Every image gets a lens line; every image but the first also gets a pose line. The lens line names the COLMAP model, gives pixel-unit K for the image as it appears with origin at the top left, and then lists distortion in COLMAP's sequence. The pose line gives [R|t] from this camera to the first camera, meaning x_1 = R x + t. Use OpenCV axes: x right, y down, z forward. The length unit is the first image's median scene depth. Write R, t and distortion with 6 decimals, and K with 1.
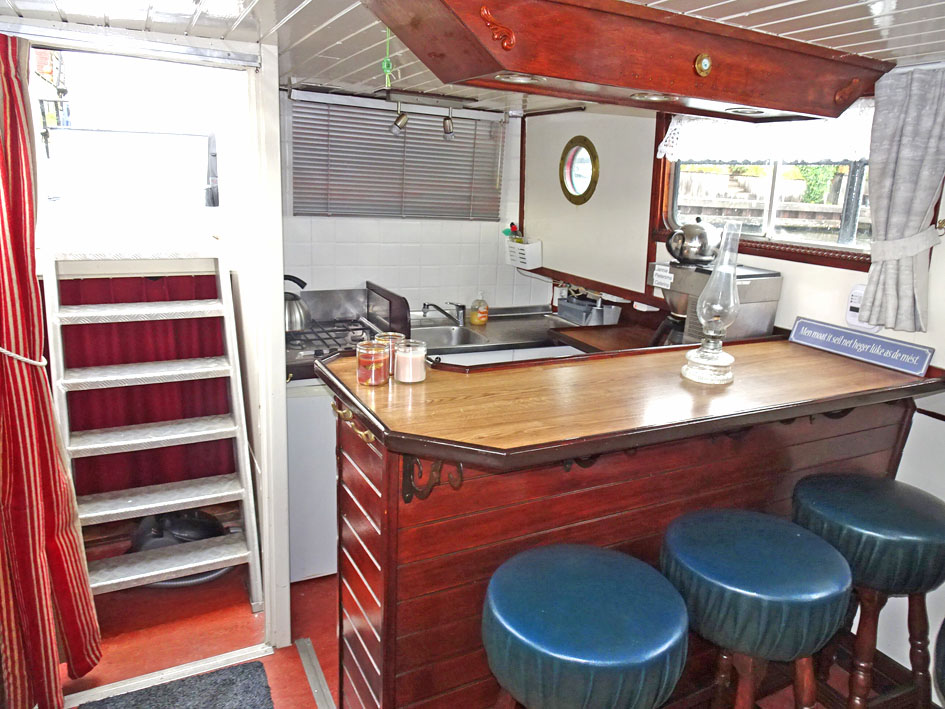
lens RADIAL K [[666.0, 0, 475.1], [0, 666.0, 351.1], [0, 0, 1]] dist [0.017547, -0.012719]
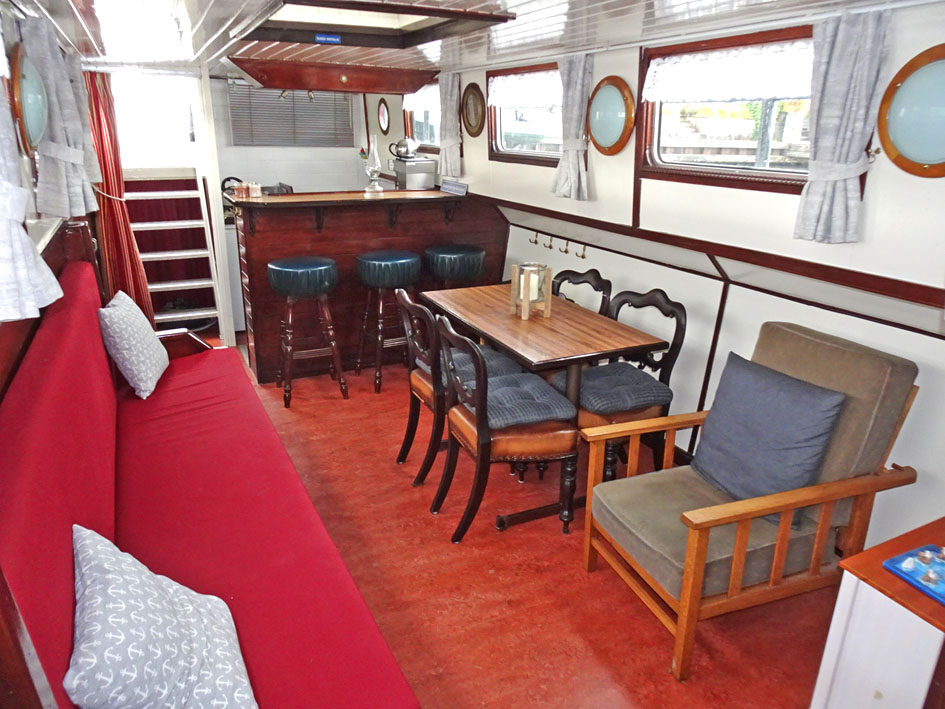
lens RADIAL K [[666.0, 0, 474.6], [0, 666.0, 351.6], [0, 0, 1]] dist [0.017547, -0.012719]
pose [[0.999328, -0.020672, -0.030254, 0.440314], [0.022711, 0.997381, 0.068664, 0.257033], [0.028756, -0.069305, 0.997181, -0.887677]]
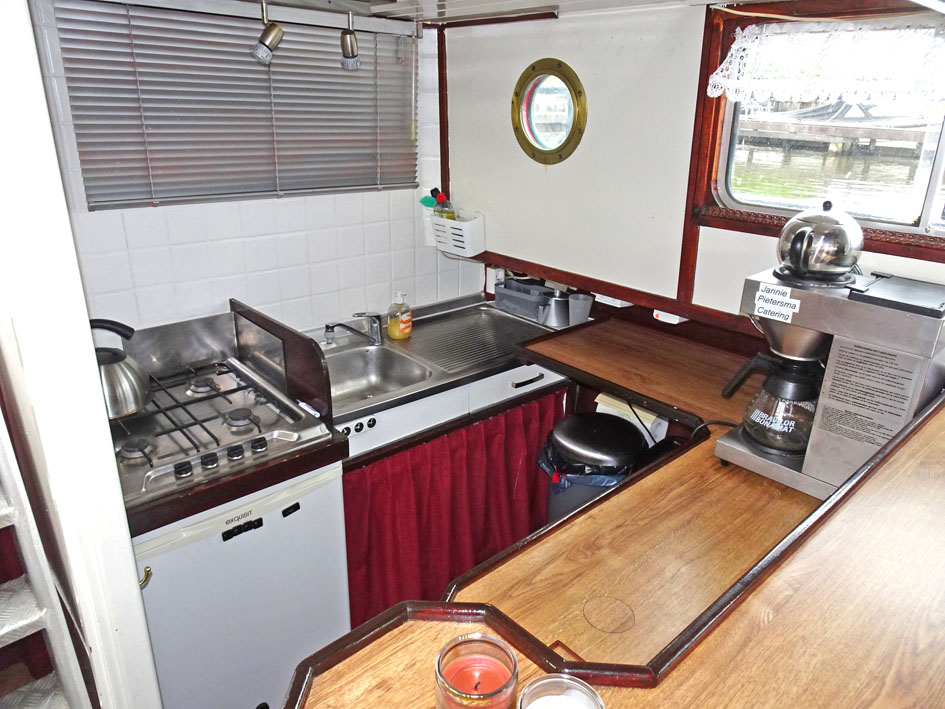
lens RADIAL K [[666.0, 0, 472.4], [0, 666.0, 353.6], [0, 0, 1]] dist [0.017547, -0.012719]
pose [[0.964732, -0.117937, 0.235335, -0.100912], [0.088665, 0.987365, 0.131337, -0.123635], [-0.247851, -0.105839, 0.962999, 0.340270]]
